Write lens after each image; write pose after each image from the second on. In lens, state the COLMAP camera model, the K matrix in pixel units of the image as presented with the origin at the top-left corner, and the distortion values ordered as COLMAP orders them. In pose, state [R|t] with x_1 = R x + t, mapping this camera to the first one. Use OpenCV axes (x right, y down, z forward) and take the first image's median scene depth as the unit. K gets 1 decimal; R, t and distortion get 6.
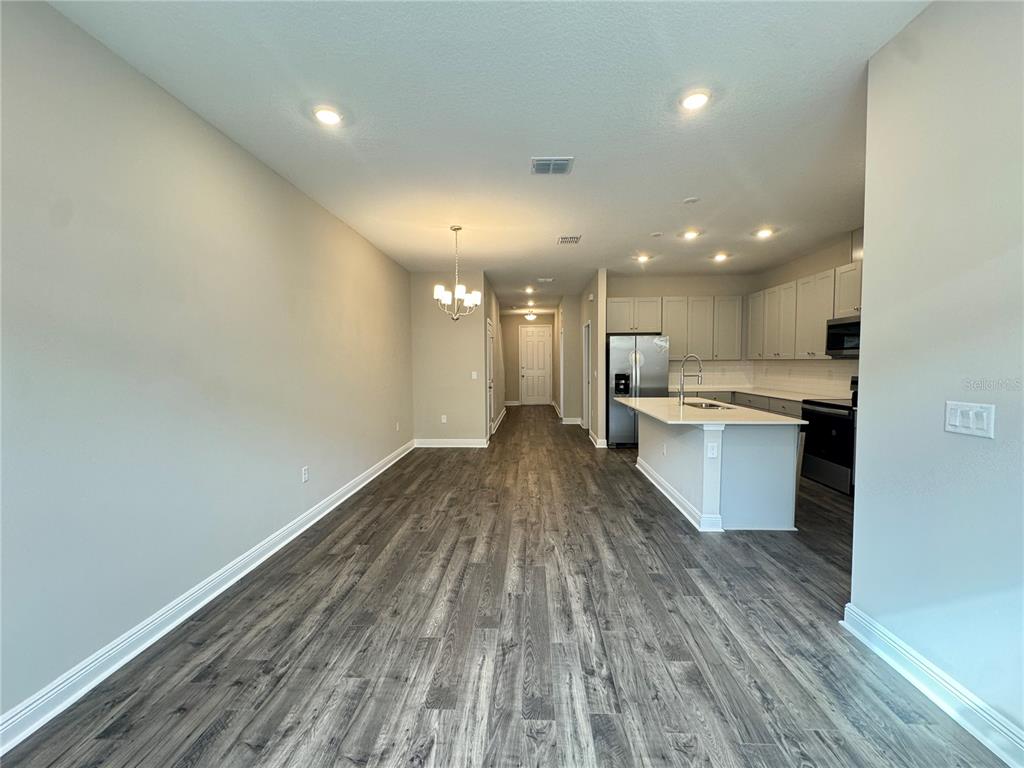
lens RADIAL K [[405.2, 0, 509.7], [0, 405.2, 381.0], [0, 0, 1]] dist [-0.002868, 0.000017]
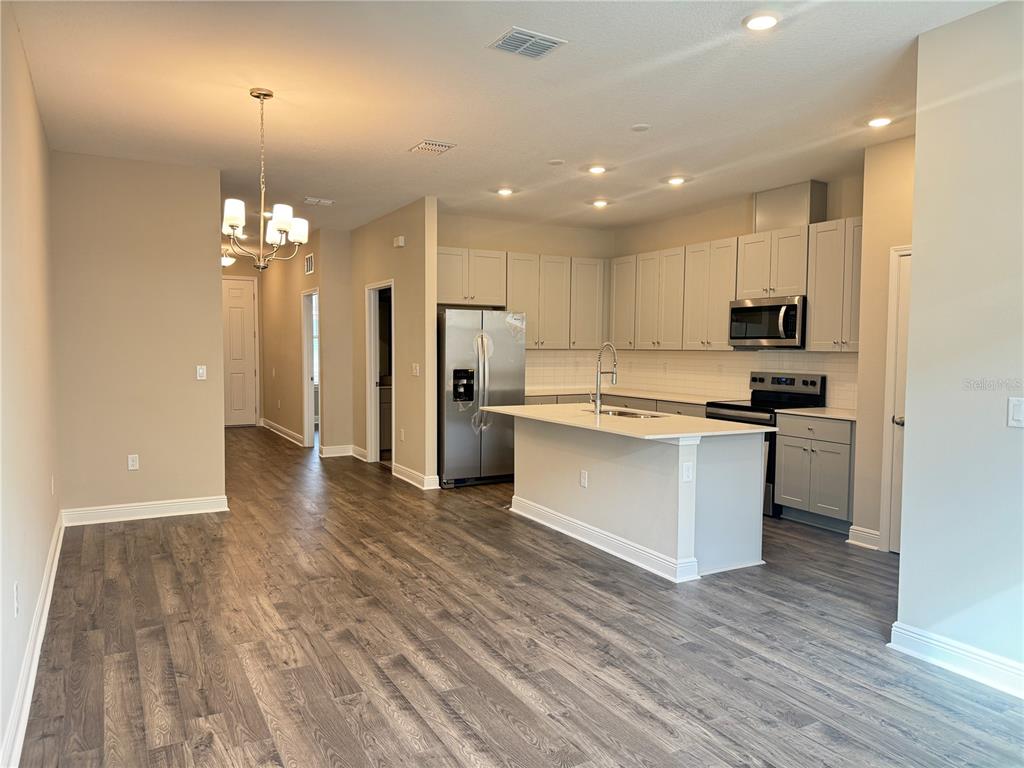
lens RADIAL K [[711.1, 0, 501.1], [0, 711.1, 386.5], [0, 0, 1]] dist [0.042492, -0.050878]
pose [[0.851116, -0.015464, 0.524750, -0.409303], [0.010836, 0.999871, 0.011890, -0.006010], [-0.524866, -0.004433, 0.851173, 0.048281]]
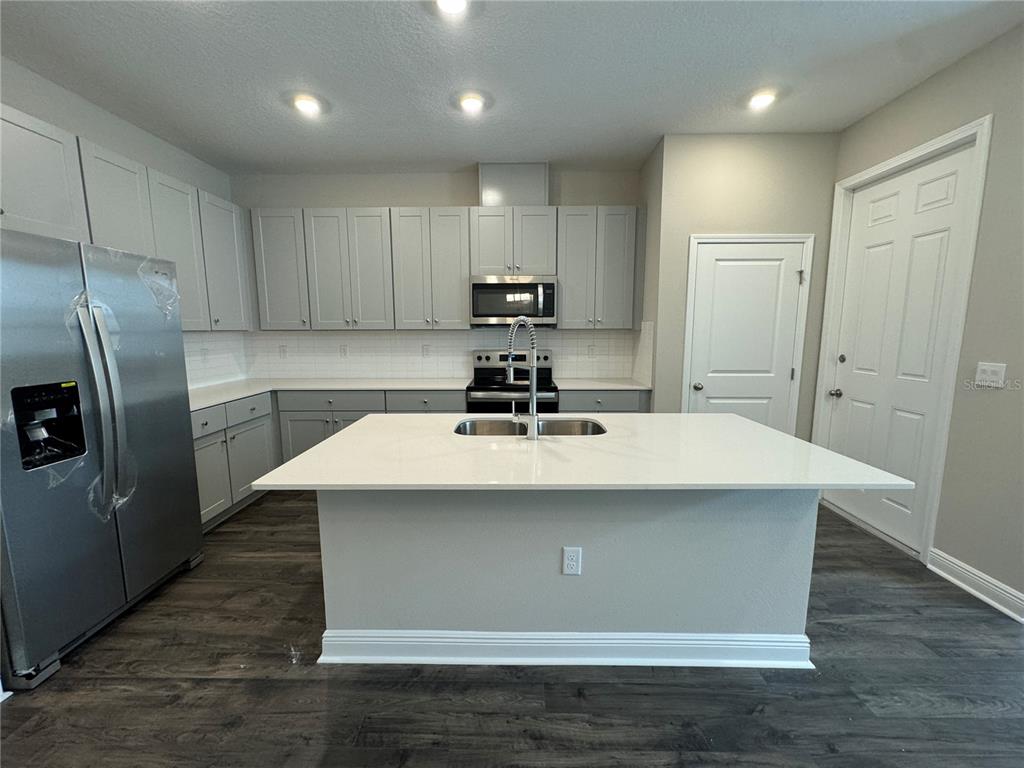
lens RADIAL K [[405.2, 0, 510.5], [0, 405.2, 382.9], [0, 0, 1]] dist [-0.002868, 0.000017]
pose [[-0.043256, -0.126230, 0.991057, 0.023205], [0.051798, 0.990368, 0.128403, -0.058672], [-0.997720, 0.056889, -0.036301, 1.165271]]
